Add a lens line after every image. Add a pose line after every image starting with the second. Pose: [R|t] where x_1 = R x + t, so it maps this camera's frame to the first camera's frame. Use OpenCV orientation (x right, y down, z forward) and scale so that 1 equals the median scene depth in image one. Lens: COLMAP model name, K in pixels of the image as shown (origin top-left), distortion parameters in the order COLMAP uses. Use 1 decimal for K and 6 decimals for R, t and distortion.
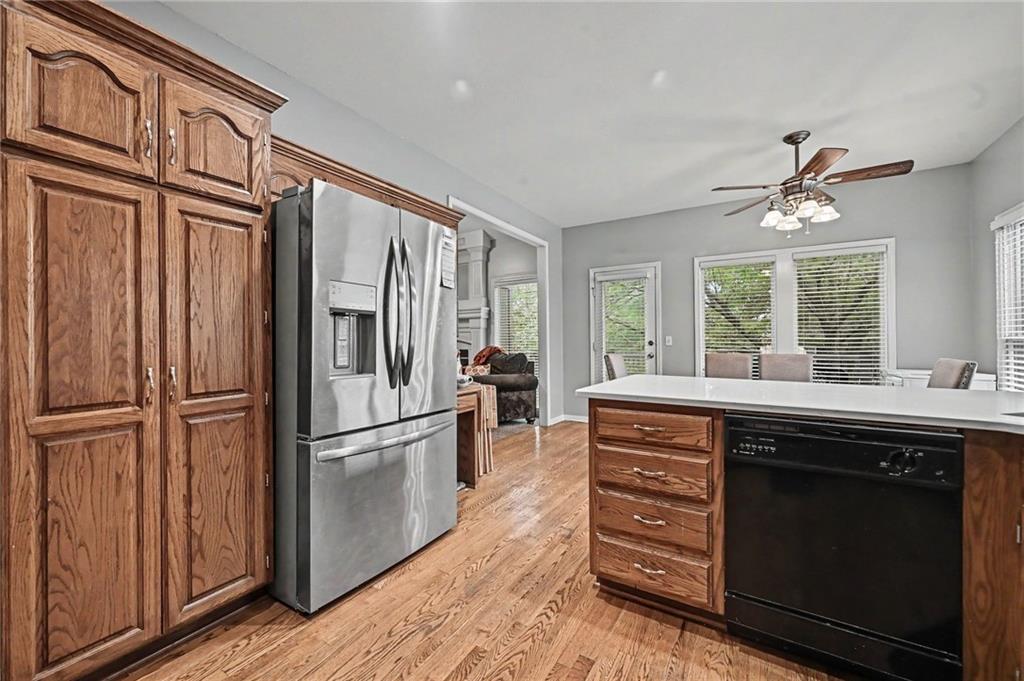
lens RADIAL K [[410.4, 0, 512.0], [0, 410.4, 341.7], [0, 0, 1]] dist [0.001654, 0.000048]
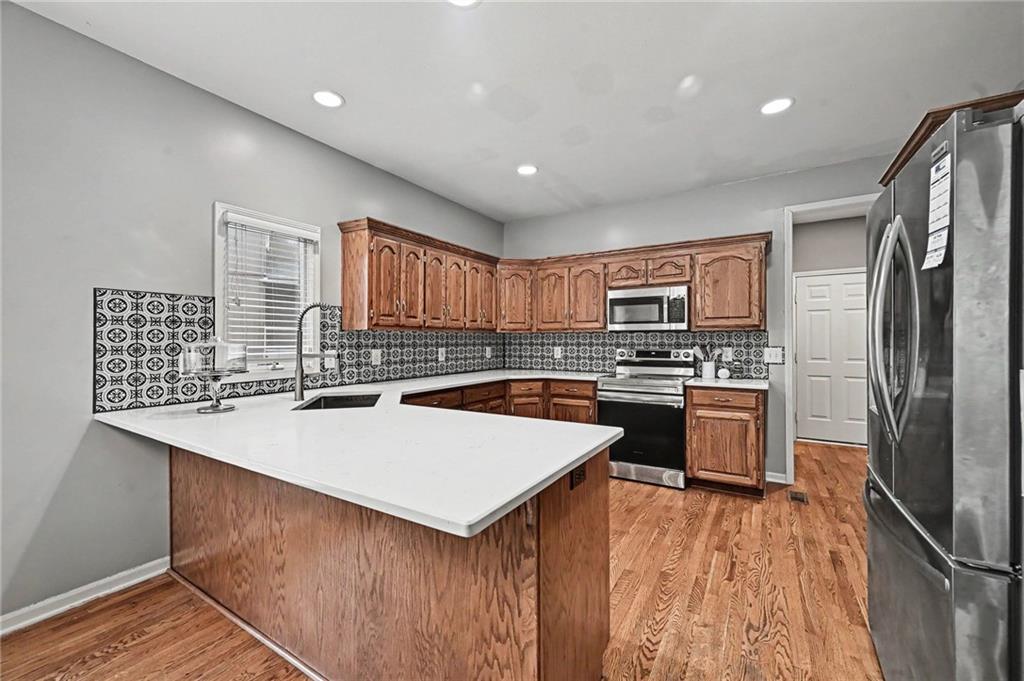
lens RADIAL K [[410.4, 0, 512.0], [0, 410.4, 335.9], [0, 0, 1]] dist [0.001654, 0.000048]
pose [[-0.999968, 0.005461, 0.005899, 0.448598], [0.005372, 0.999873, -0.015032, -0.077039], [-0.005981, -0.015000, -0.999870, 2.176886]]
